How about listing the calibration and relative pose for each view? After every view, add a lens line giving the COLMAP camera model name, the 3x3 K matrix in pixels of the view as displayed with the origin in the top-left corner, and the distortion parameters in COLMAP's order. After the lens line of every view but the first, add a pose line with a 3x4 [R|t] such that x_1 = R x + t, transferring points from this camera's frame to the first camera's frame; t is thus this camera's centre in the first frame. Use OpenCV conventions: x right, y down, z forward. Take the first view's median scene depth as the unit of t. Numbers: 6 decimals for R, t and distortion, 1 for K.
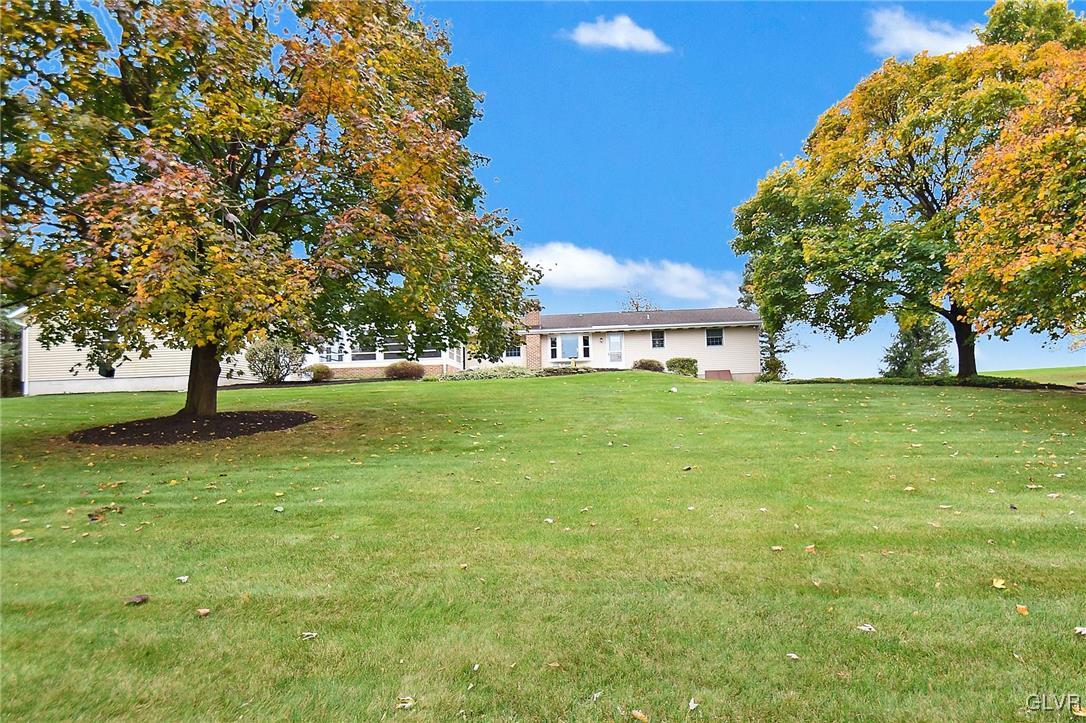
lens RADIAL K [[527.4, 0, 545.2], [0, 527.4, 382.2], [0, 0, 1]] dist [0.005921, -0.000388]
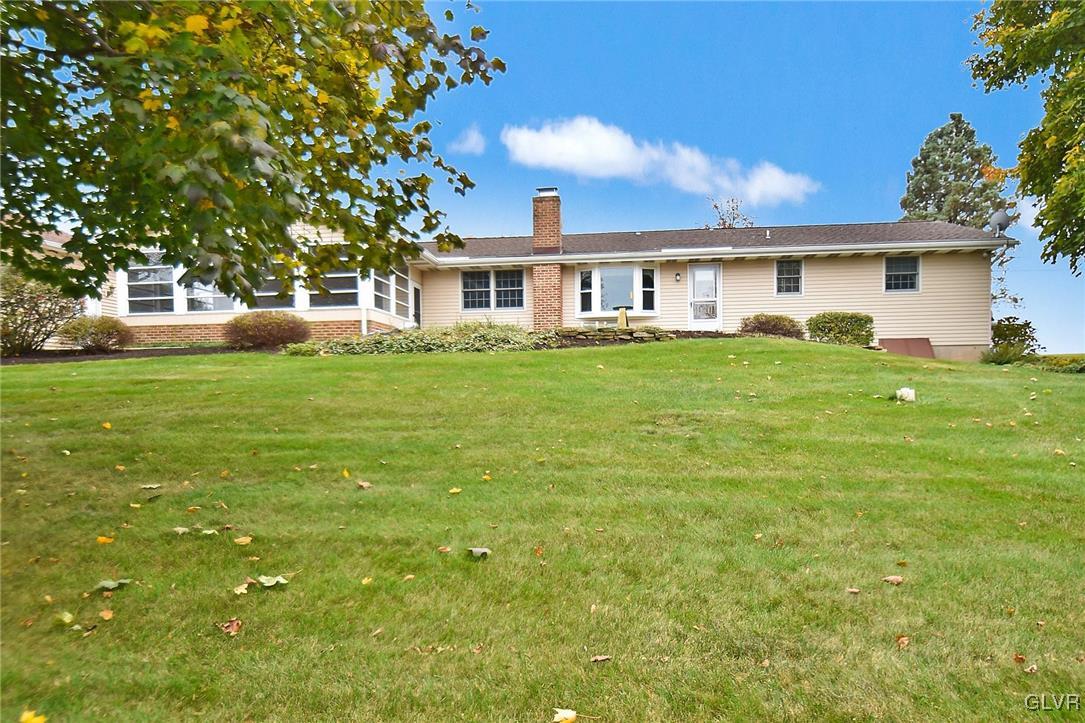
lens RADIAL K [[653.1, 0, 540.4], [0, 653.1, 361.6], [0, 0, 1]] dist [-0.026104, -0.000429]
pose [[0.997239, 0.015272, -0.072666, 0.019286], [-0.013730, 0.999671, 0.021670, -0.008598], [0.072973, -0.020613, 0.997121, 0.351804]]
